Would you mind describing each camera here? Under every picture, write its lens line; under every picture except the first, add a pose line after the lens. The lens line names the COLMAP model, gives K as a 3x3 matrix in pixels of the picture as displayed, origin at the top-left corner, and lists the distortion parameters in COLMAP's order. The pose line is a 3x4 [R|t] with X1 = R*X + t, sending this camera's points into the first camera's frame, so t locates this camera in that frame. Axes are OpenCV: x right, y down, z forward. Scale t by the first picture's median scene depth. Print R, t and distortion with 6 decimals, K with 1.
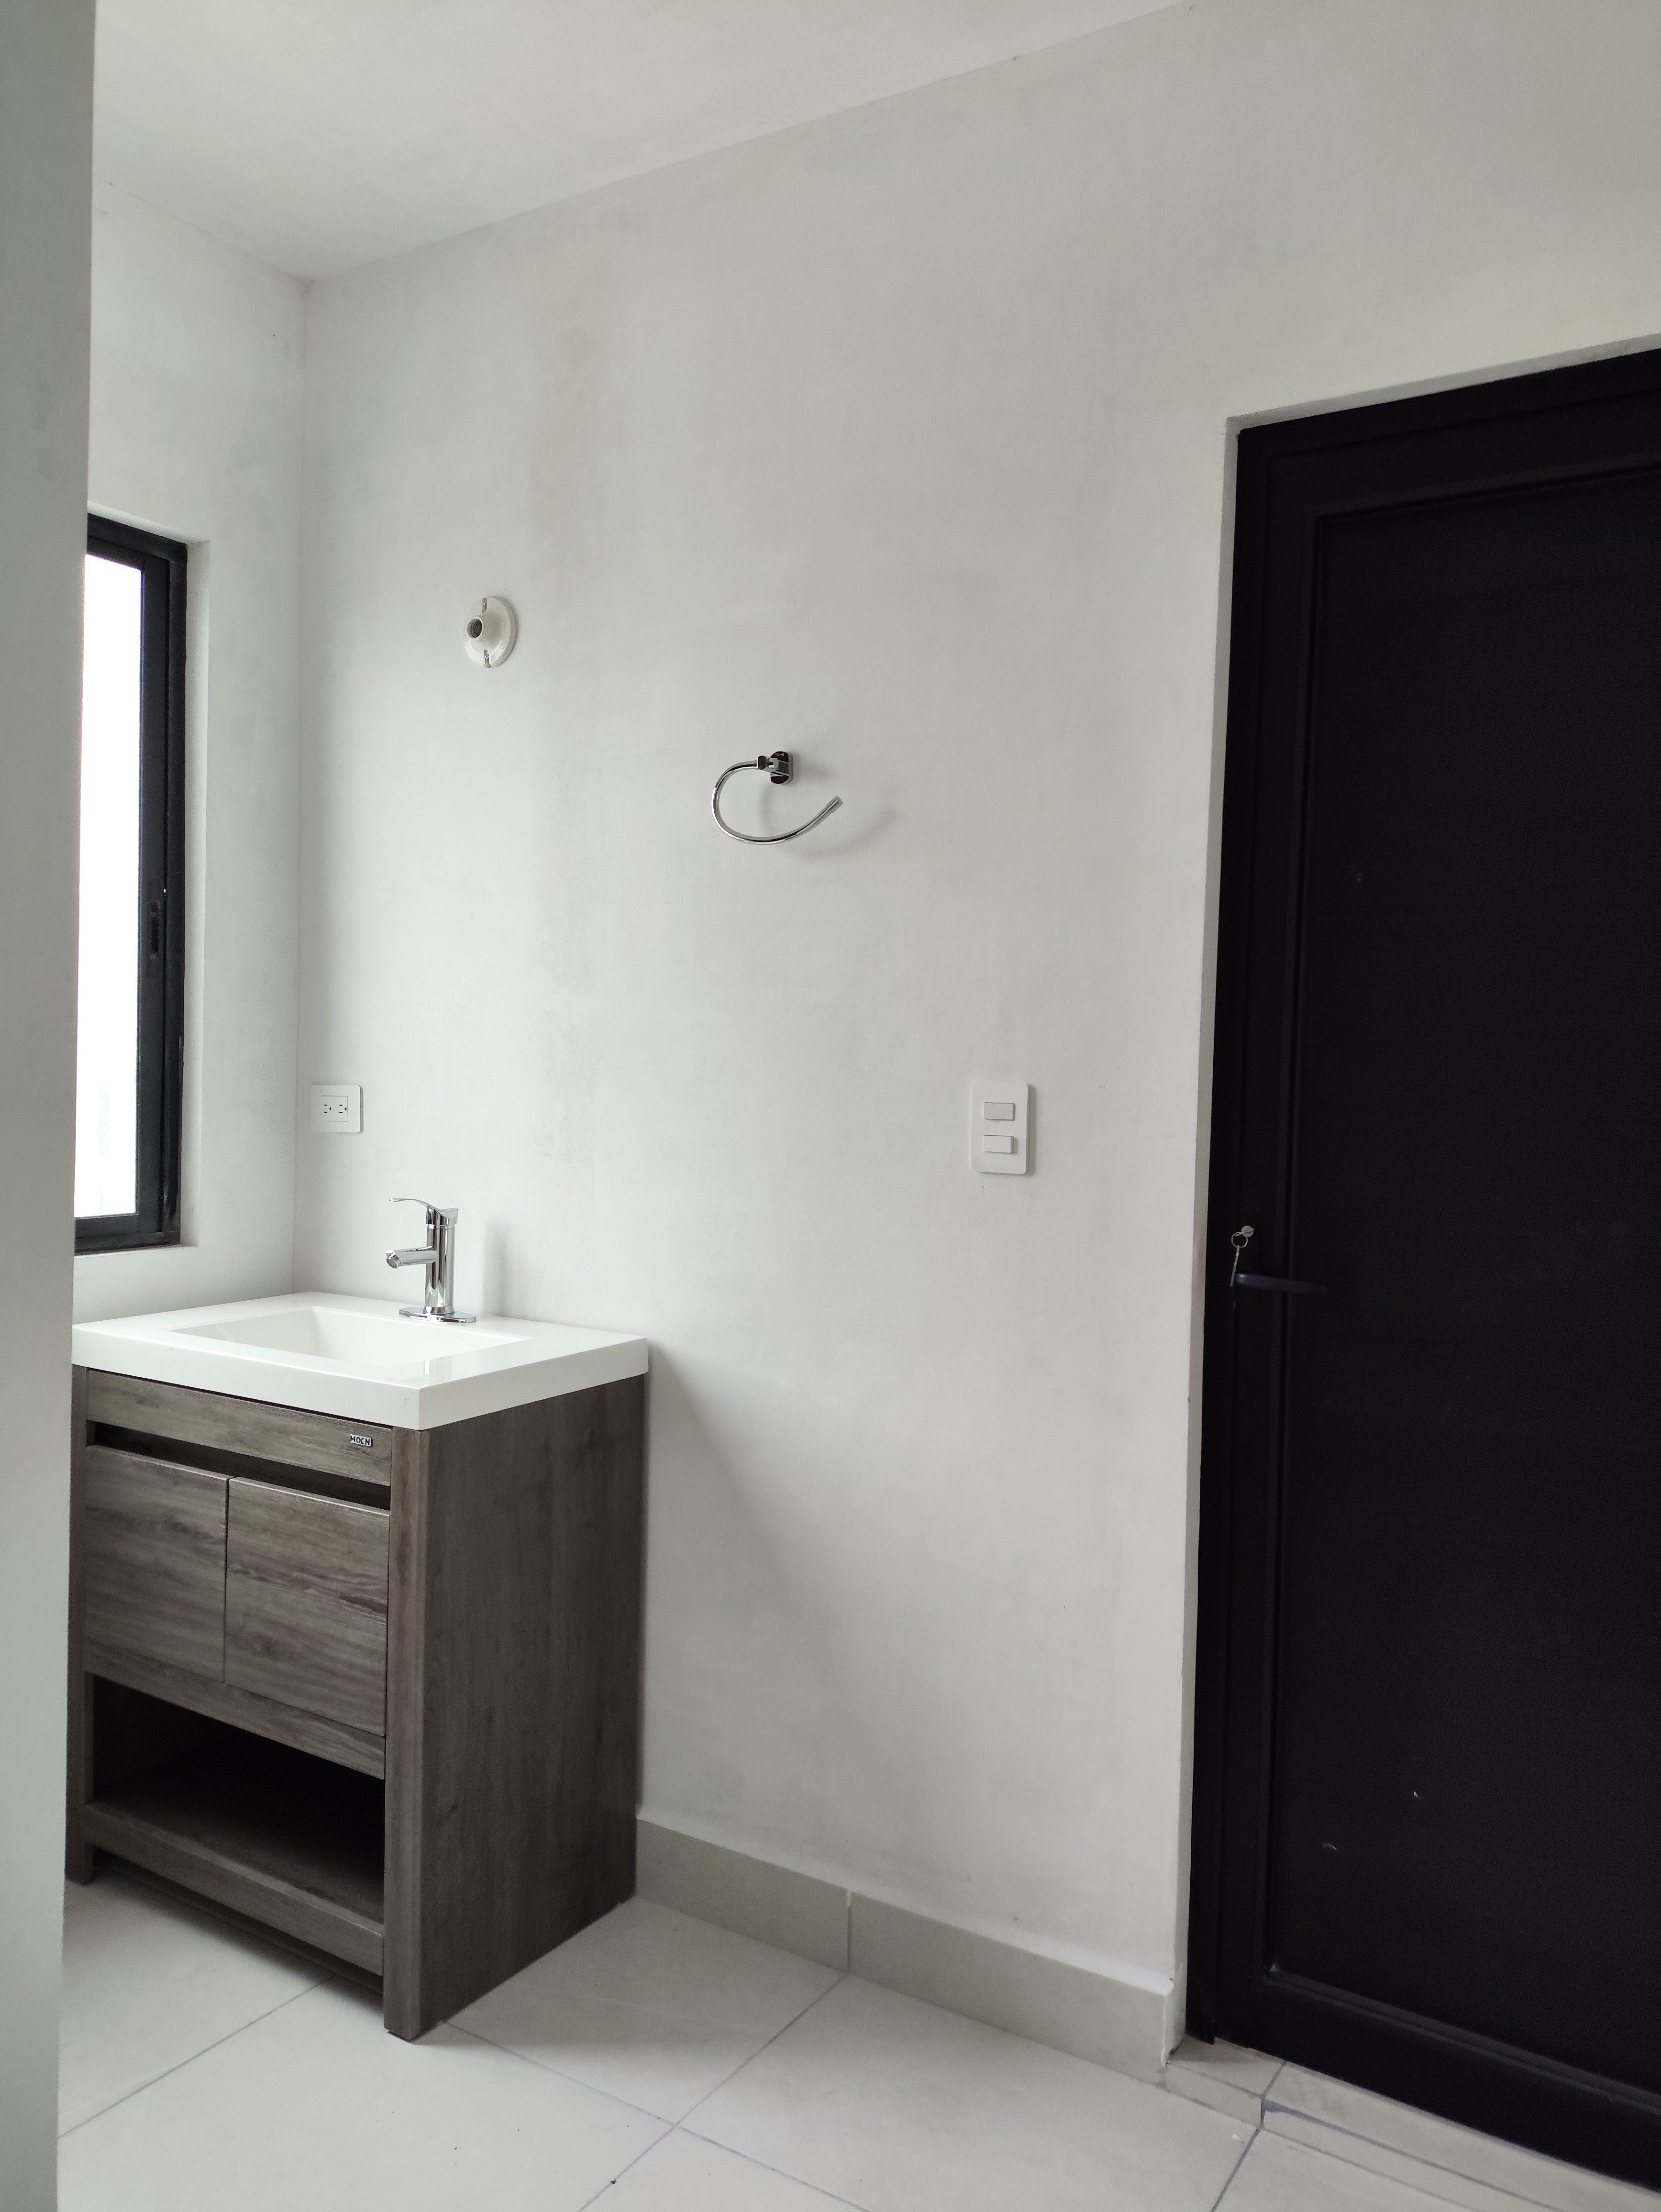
lens RADIAL K [[1632.0, 0, 830.5], [0, 1632.0, 1106.0], [0, 0, 1]] dist [0.127183, -0.160470]
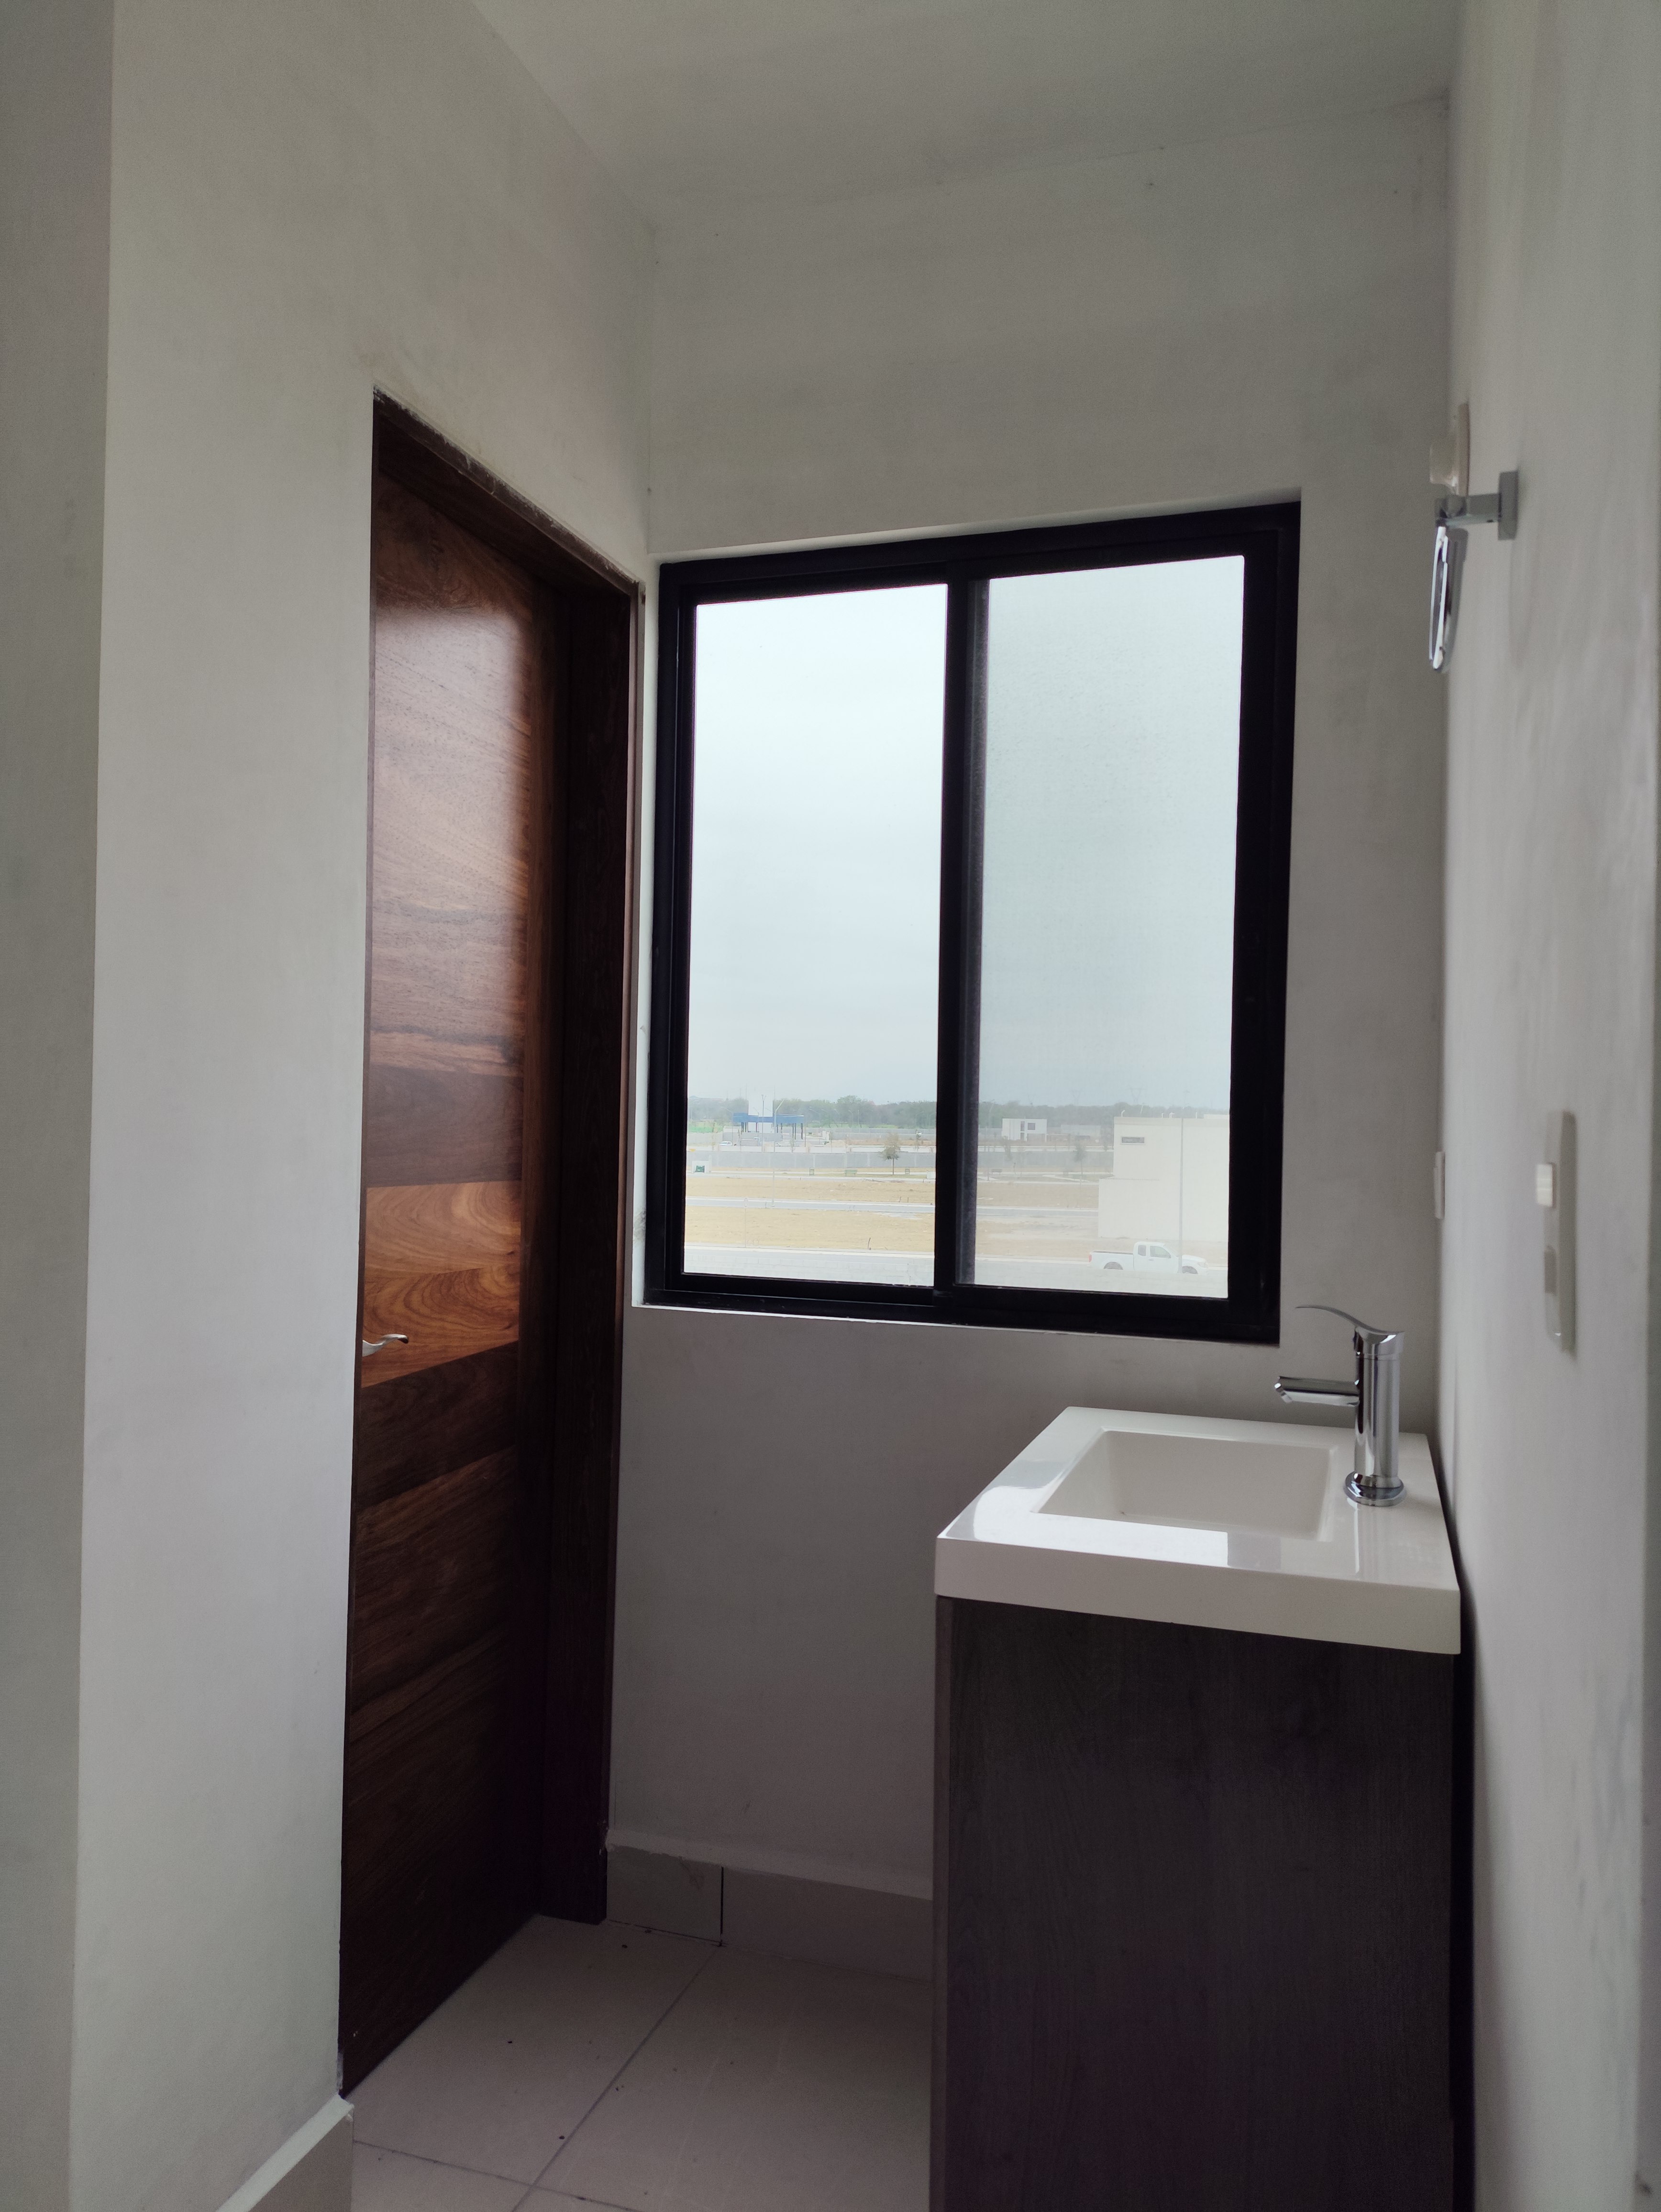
lens RADIAL K [[1632.0, 0, 830.5], [0, 1632.0, 1106.0], [0, 0, 1]] dist [0.127183, -0.160470]
pose [[0.266214, -0.022889, -0.963642, 0.349547], [-0.028992, 0.999076, -0.031740, -0.002131], [0.963478, 0.036388, 0.265304, 0.571394]]
